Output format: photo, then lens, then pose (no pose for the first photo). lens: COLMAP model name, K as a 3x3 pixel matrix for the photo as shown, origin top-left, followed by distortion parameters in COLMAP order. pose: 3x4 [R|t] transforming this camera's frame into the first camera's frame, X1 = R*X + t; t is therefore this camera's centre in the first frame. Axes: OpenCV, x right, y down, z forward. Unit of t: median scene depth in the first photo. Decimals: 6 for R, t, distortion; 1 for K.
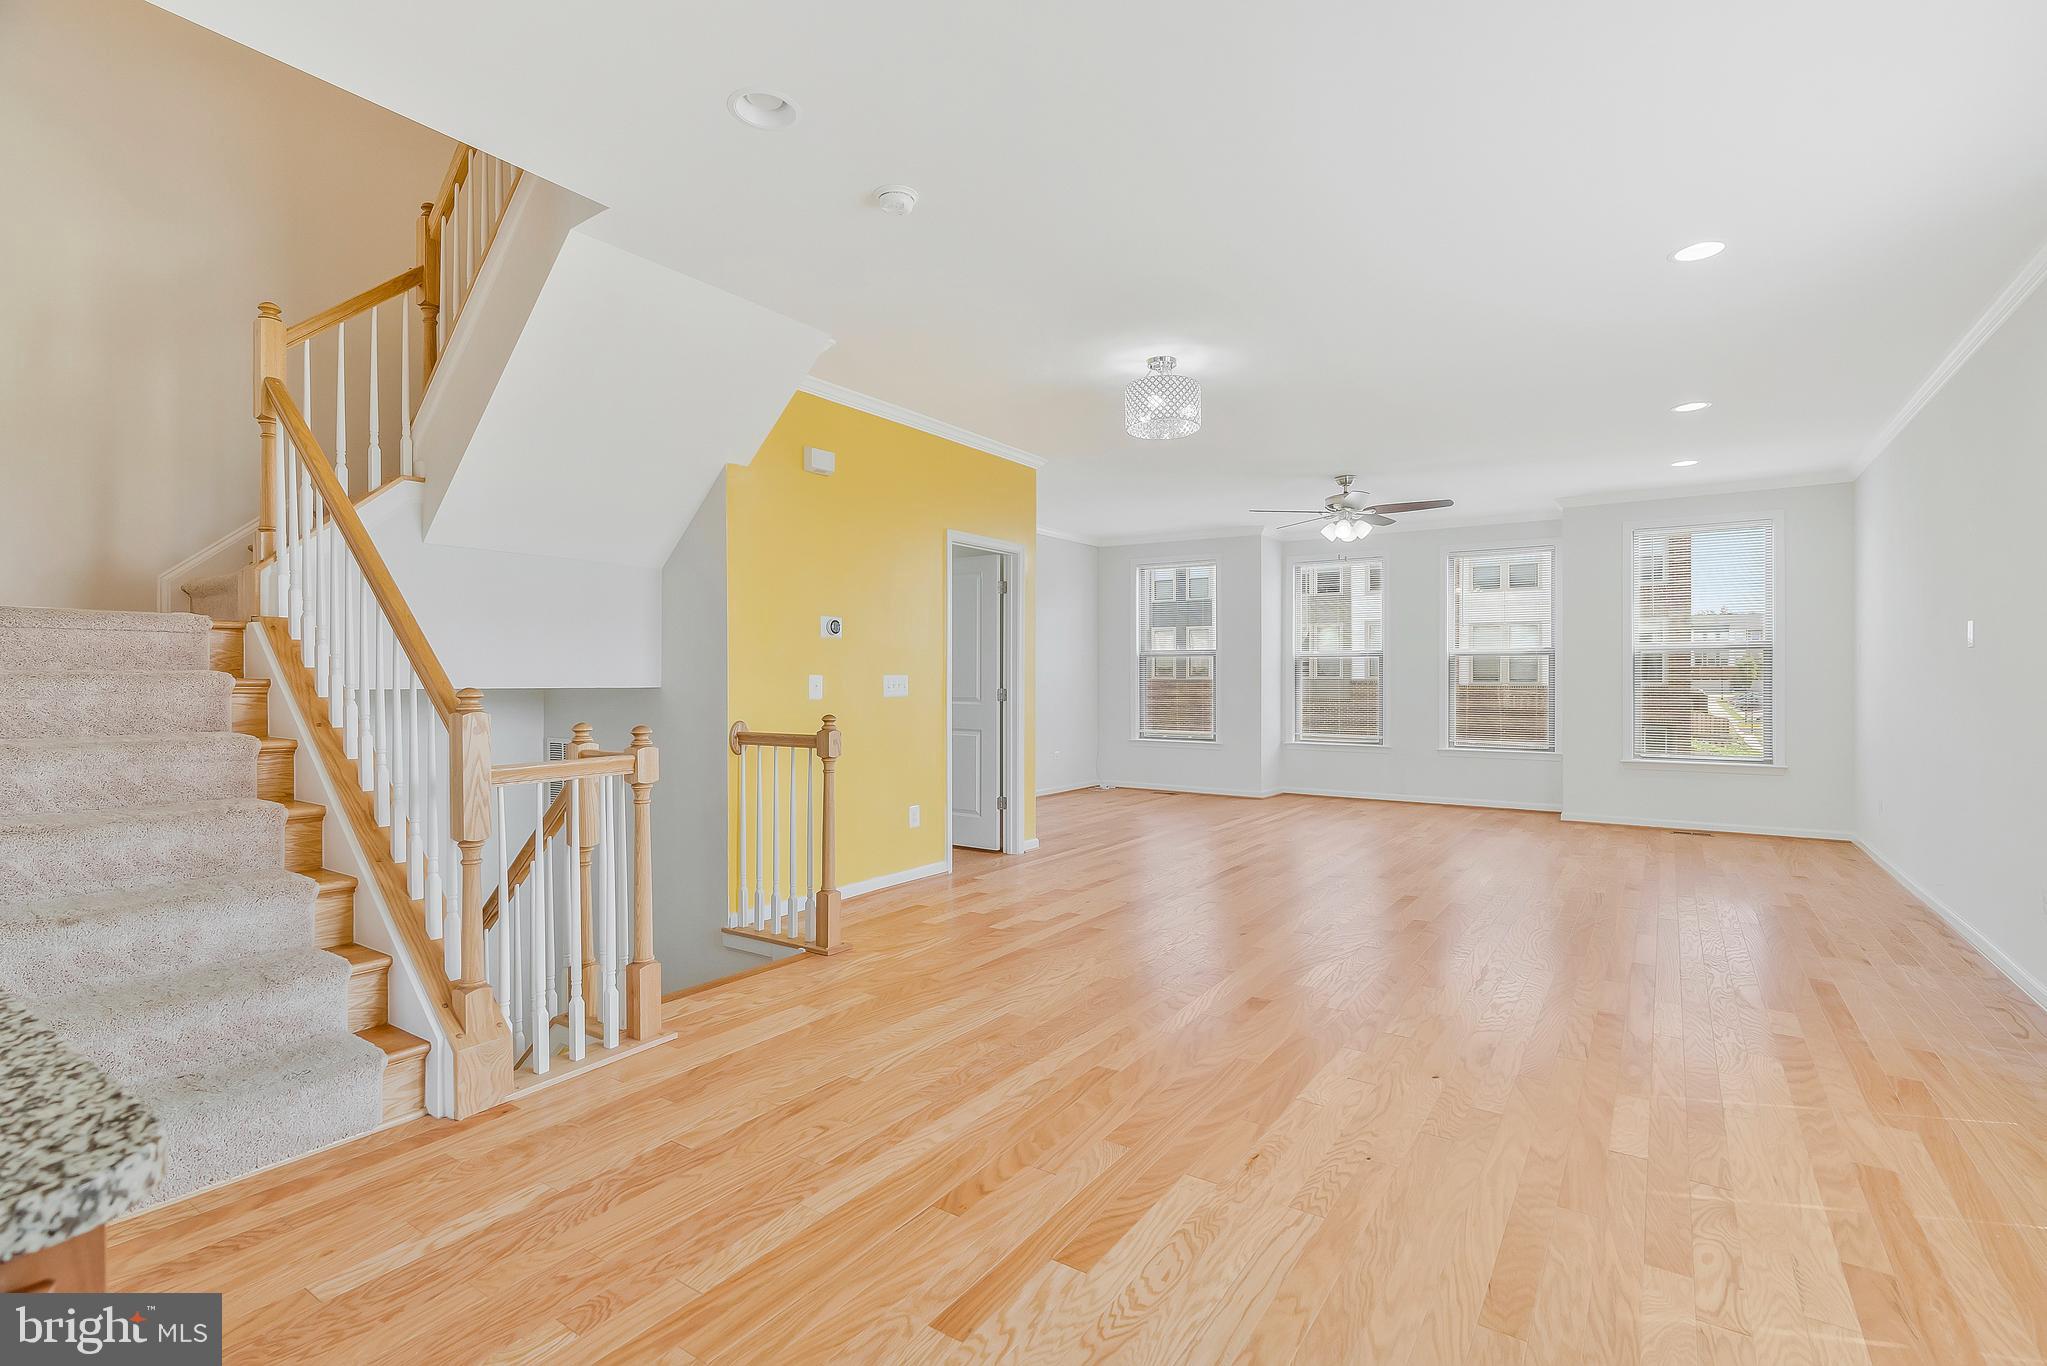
lens RADIAL K [[939.3, 0, 1026.3], [0, 939.3, 687.6], [0, 0, 1]] dist [-0.004550, 0.002315]
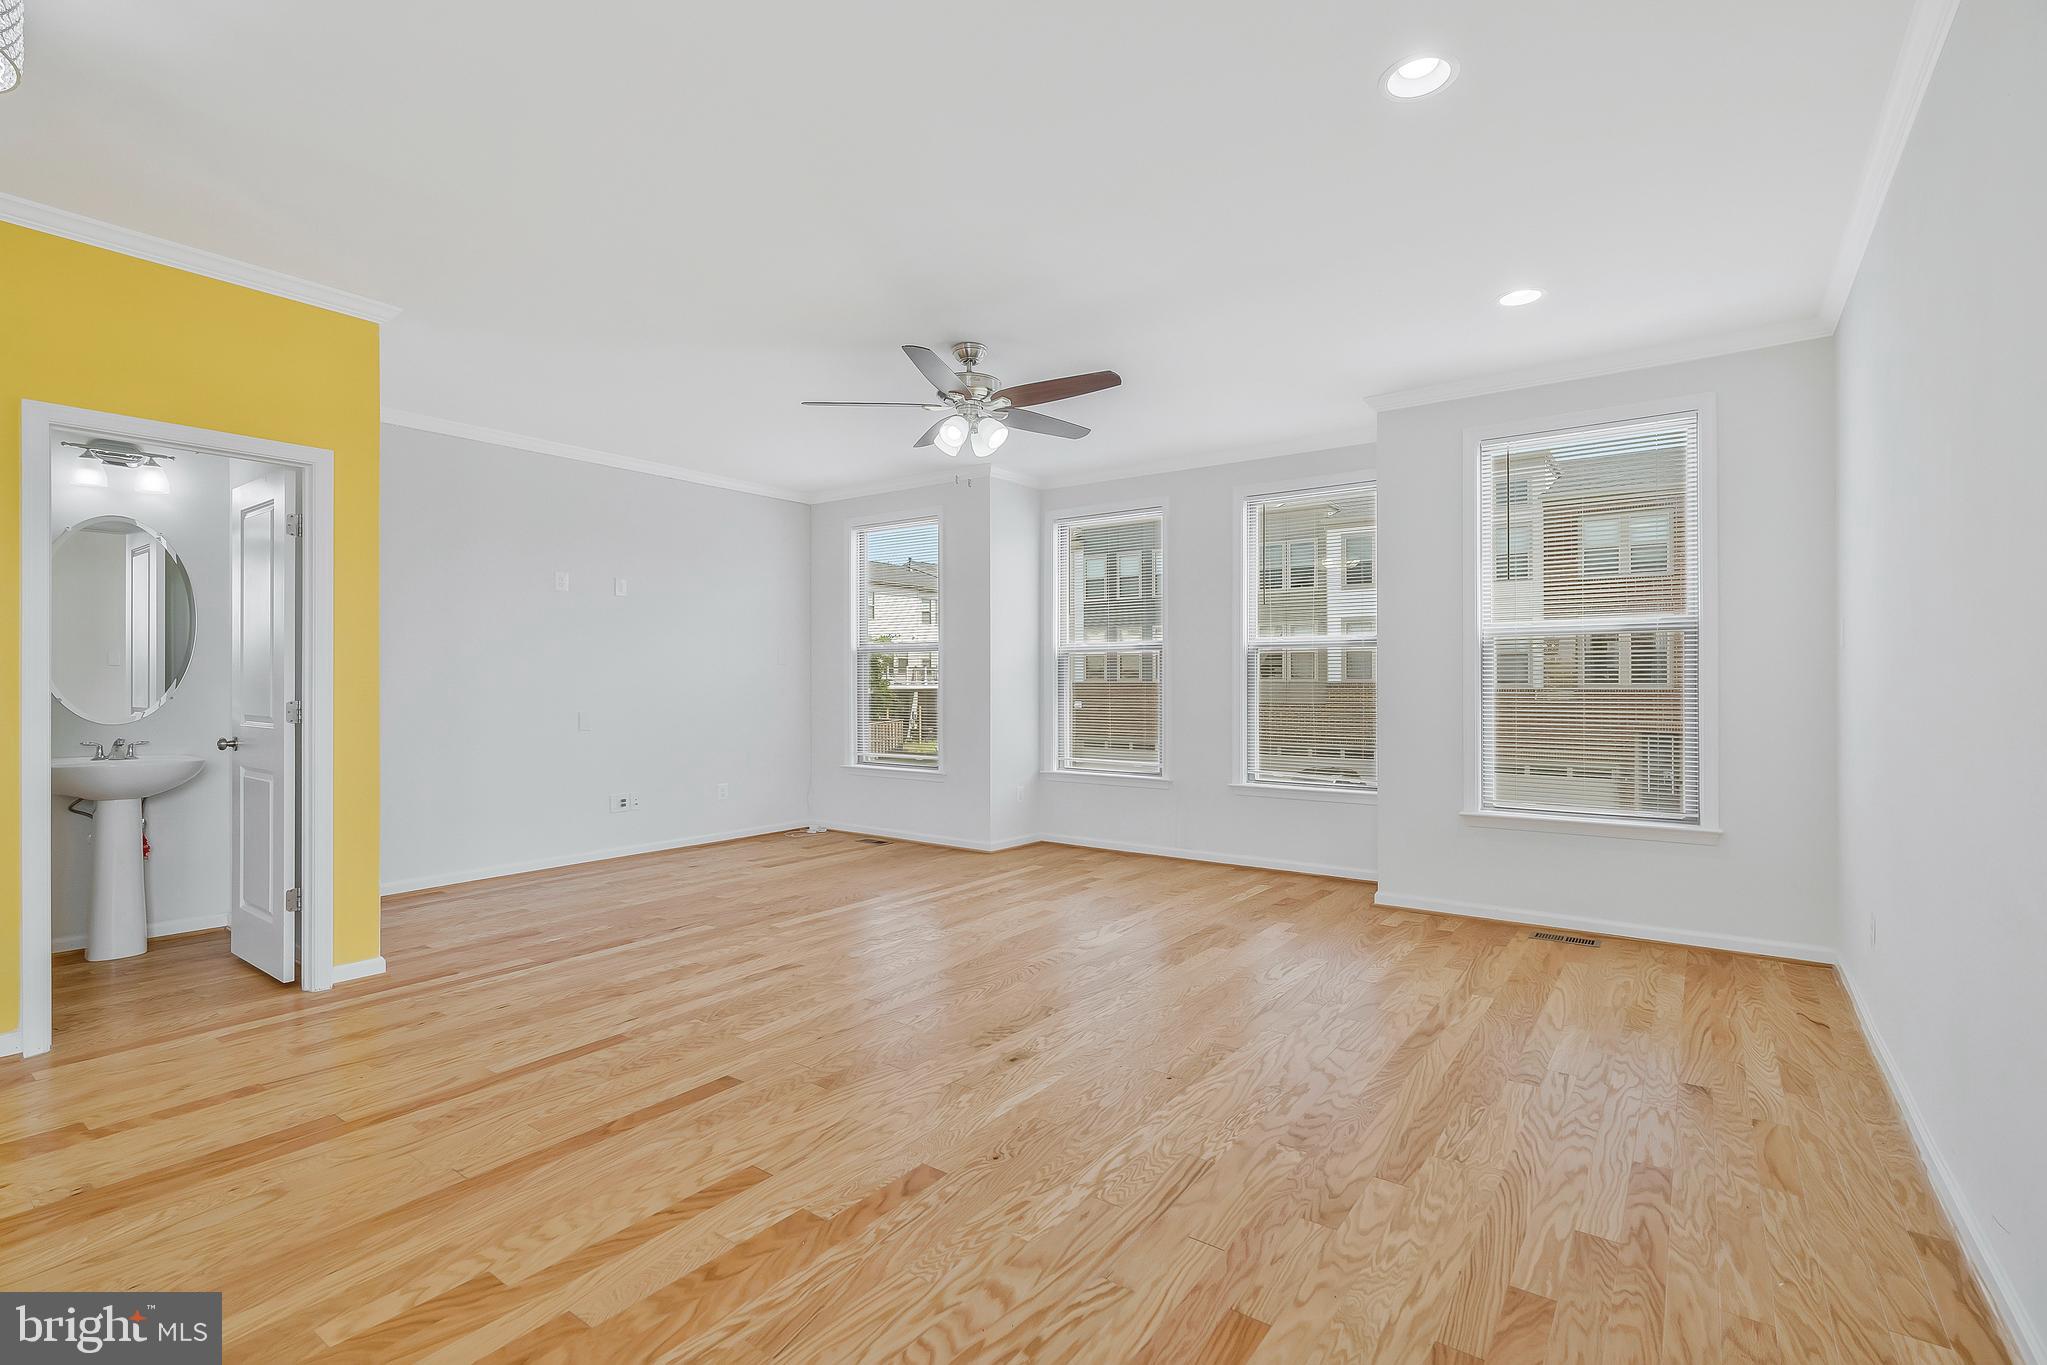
lens RADIAL K [[939.3, 0, 1007.8], [0, 939.3, 687.6], [0, 0, 1]] dist [-0.004550, 0.002315]
pose [[0.999323, -0.003119, -0.036657, 0.272944], [0.002995, 0.999990, -0.003438, -0.002482], [0.036668, 0.003326, 0.999322, 0.281537]]
